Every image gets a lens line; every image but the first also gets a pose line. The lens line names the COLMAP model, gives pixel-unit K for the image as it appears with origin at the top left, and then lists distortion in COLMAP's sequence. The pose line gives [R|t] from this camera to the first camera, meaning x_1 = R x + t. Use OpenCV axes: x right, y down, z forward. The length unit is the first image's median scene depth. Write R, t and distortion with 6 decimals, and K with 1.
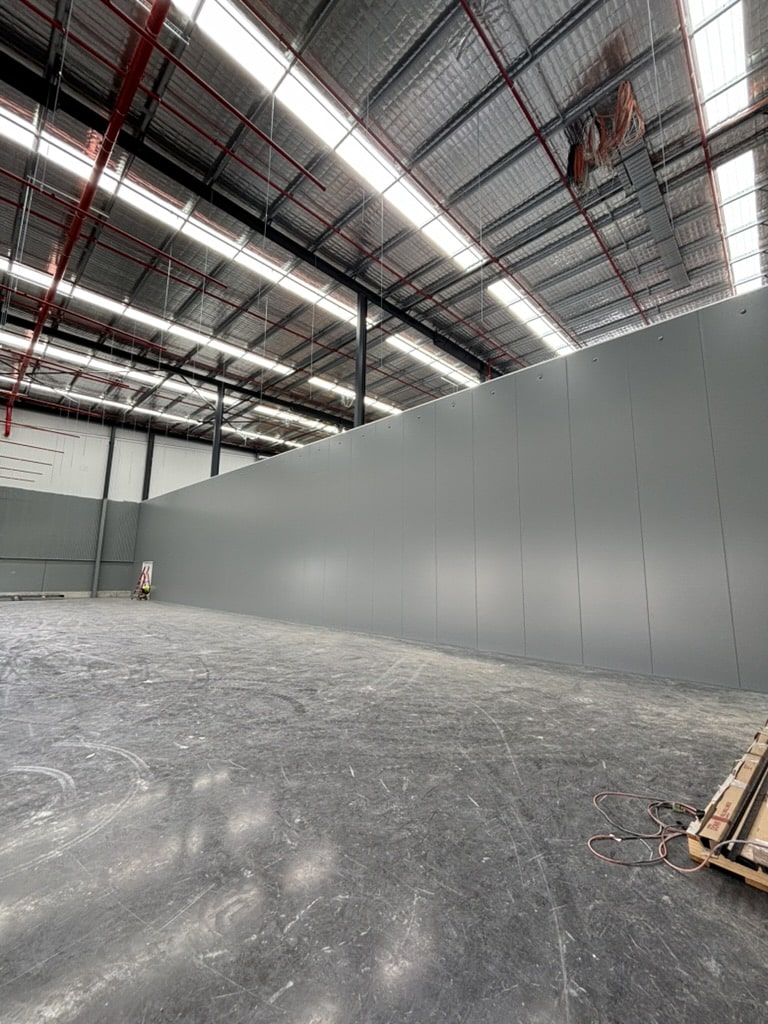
lens RADIAL K [[412.5, 0, 384.1], [0, 412.5, 511.7], [0, 0, 1]] dist [-0.000611, 0.000807]
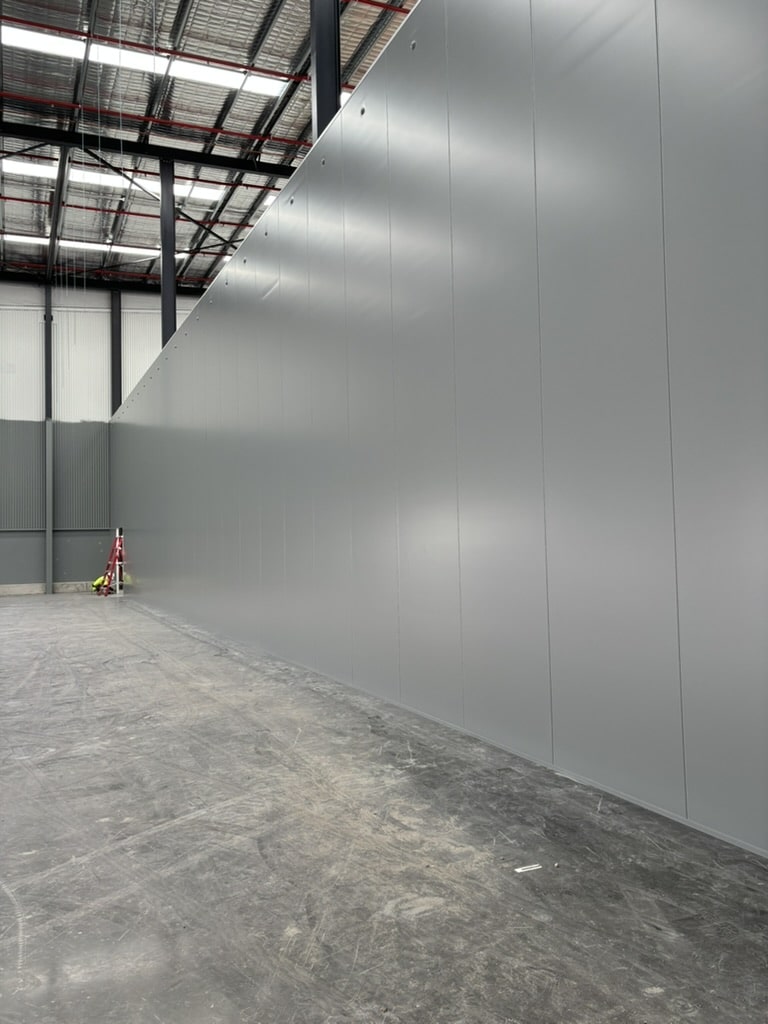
lens RADIAL K [[768.9, 0, 385.0], [0, 768.9, 505.9], [0, 0, 1]] dist [0.055632, -0.048656]
pose [[0.934988, -0.052230, -0.350811, 0.180349], [0.089069, 0.991978, 0.089699, 0.050046], [0.343312, -0.115115, 0.932140, 0.263793]]
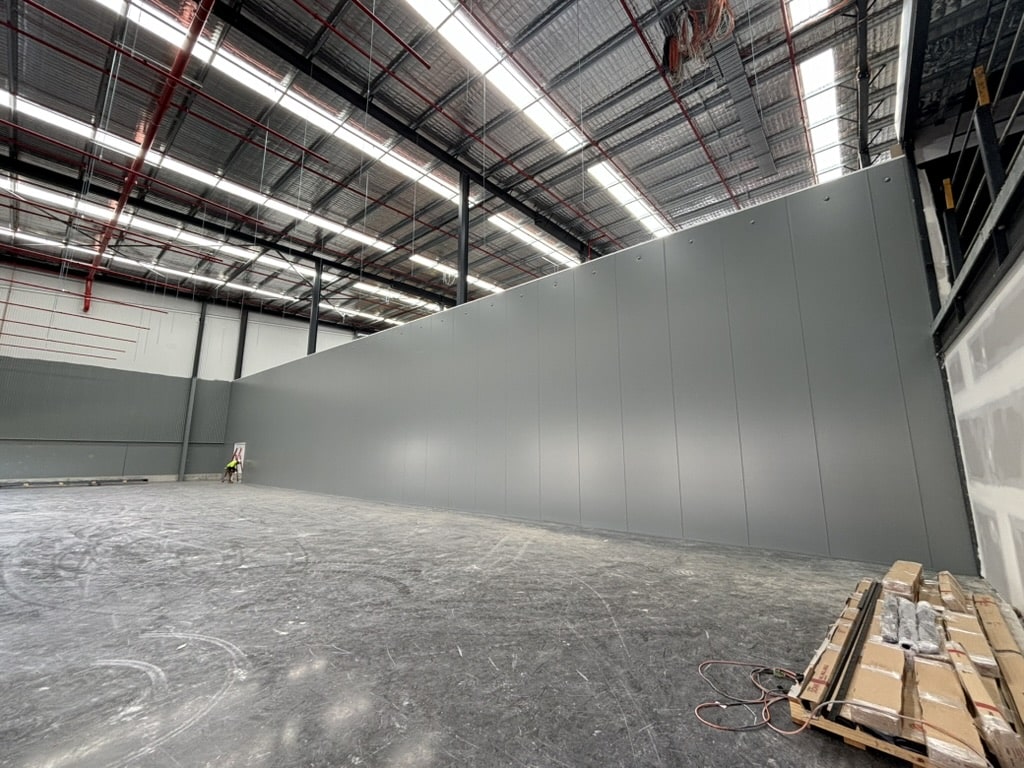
lens RADIAL K [[412.5, 0, 509.9], [0, 412.5, 383.5], [0, 0, 1]] dist [-0.000611, 0.000807]
pose [[0.998201, -0.002740, 0.059890, -0.003371], [0.003711, 0.999863, -0.016109, 0.001324], [-0.059838, 0.016303, 0.998075, -0.000383]]
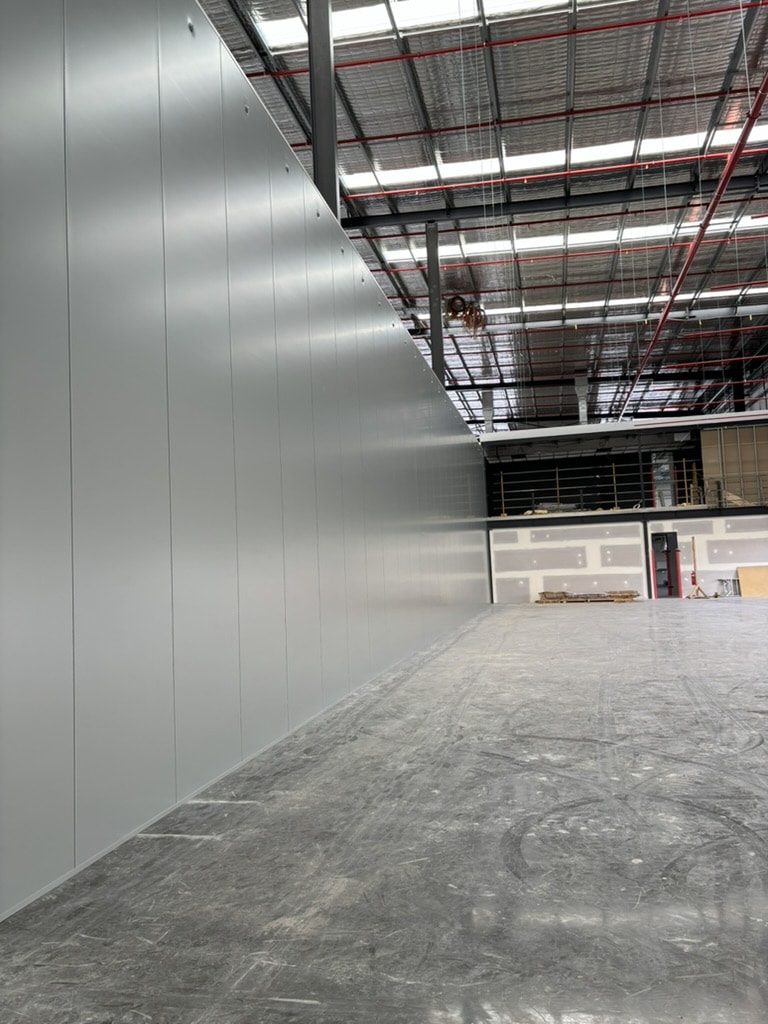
lens RADIAL K [[768.9, 0, 381.3], [0, 768.9, 507.4], [0, 0, 1]] dist [0.055632, -0.048656]
pose [[-0.516162, 0.073612, 0.853322, -1.099073], [-0.092140, 0.985746, -0.140769, 0.212520], [-0.851521, -0.151285, -0.502022, 1.533404]]
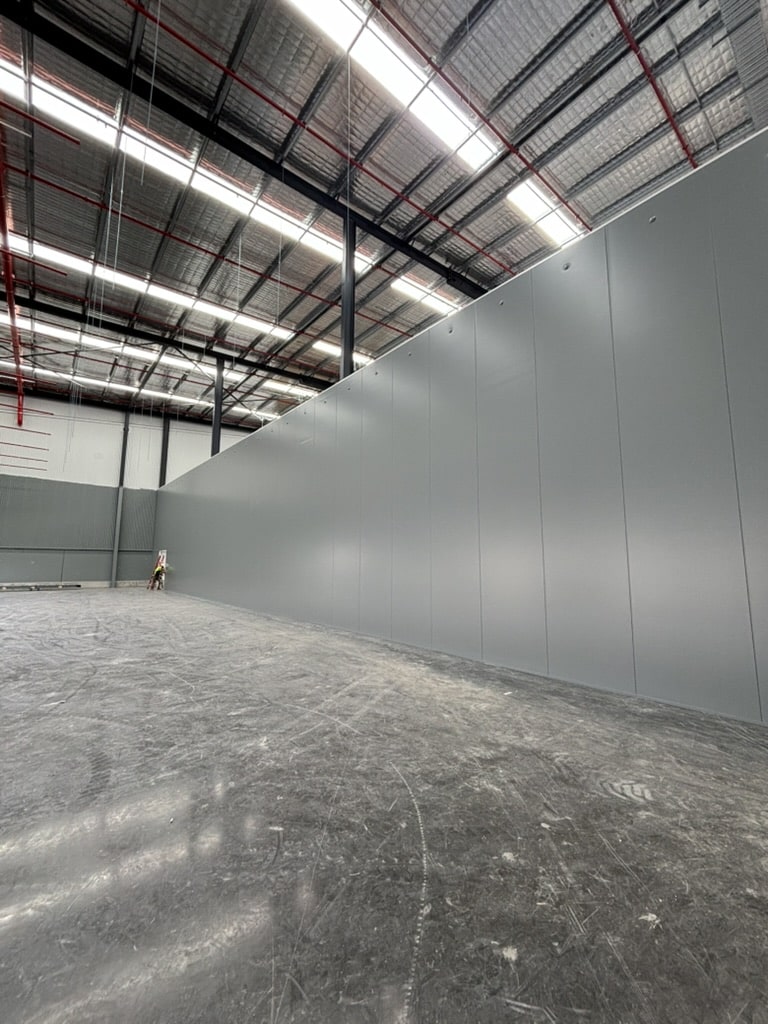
lens RADIAL K [[412.5, 0, 384.1], [0, 412.5, 511.4], [0, 0, 1]] dist [-0.000611, 0.000807]
pose [[0.993491, -0.023281, -0.111503, 0.080790], [0.026493, 0.999273, 0.027408, 0.027517], [0.110784, -0.030184, 0.993386, 0.156021]]
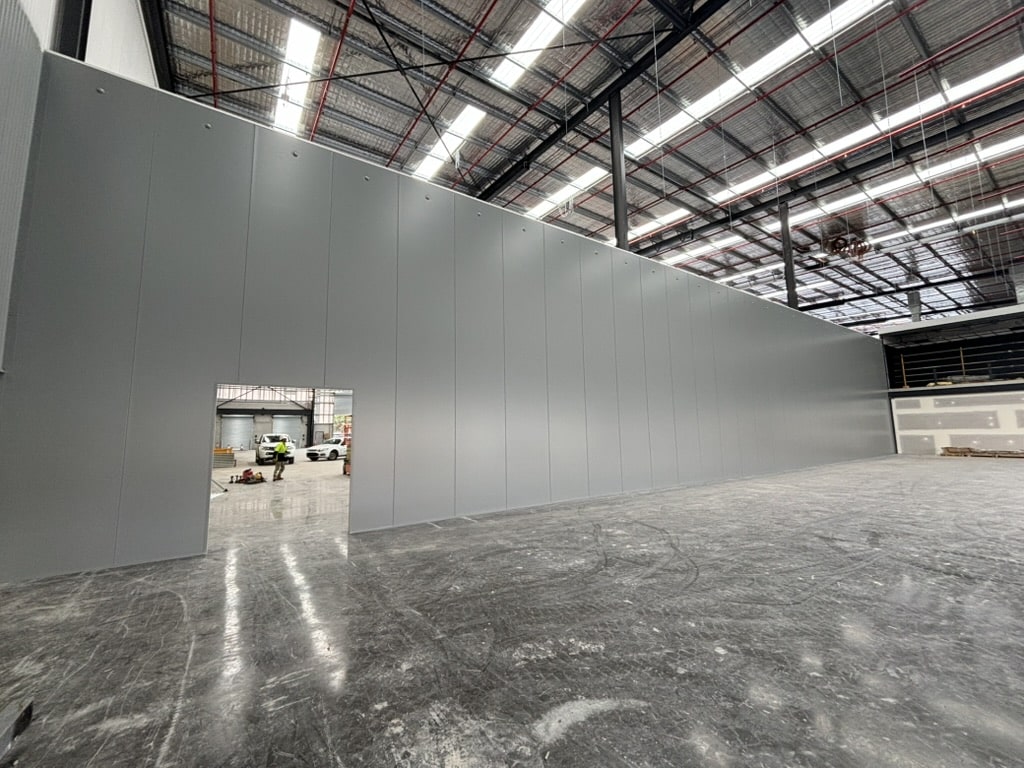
lens RADIAL K [[412.5, 0, 511.0], [0, 412.5, 376.9], [0, 0, 1]] dist [-0.000611, 0.000807]
pose [[0.204095, 0.105467, 0.973253, -1.215732], [-0.125181, 0.988830, -0.080904, 0.173660], [-0.970915, -0.105321, 0.215017, 1.284699]]
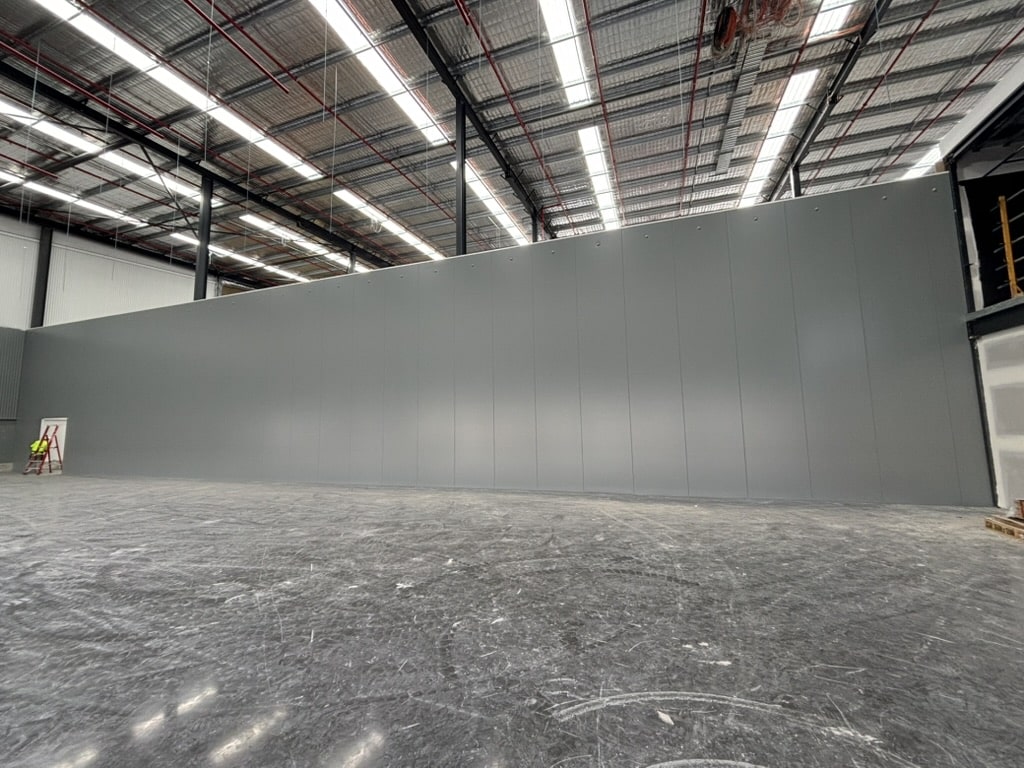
lens RADIAL K [[412.5, 0, 511.0], [0, 412.5, 382.5], [0, 0, 1]] dist [-0.000611, 0.000807]
pose [[0.912315, 0.012705, 0.409292, -0.261462], [-0.031602, 0.998722, 0.039441, 0.019795], [-0.408268, -0.048917, 0.911551, 0.127312]]
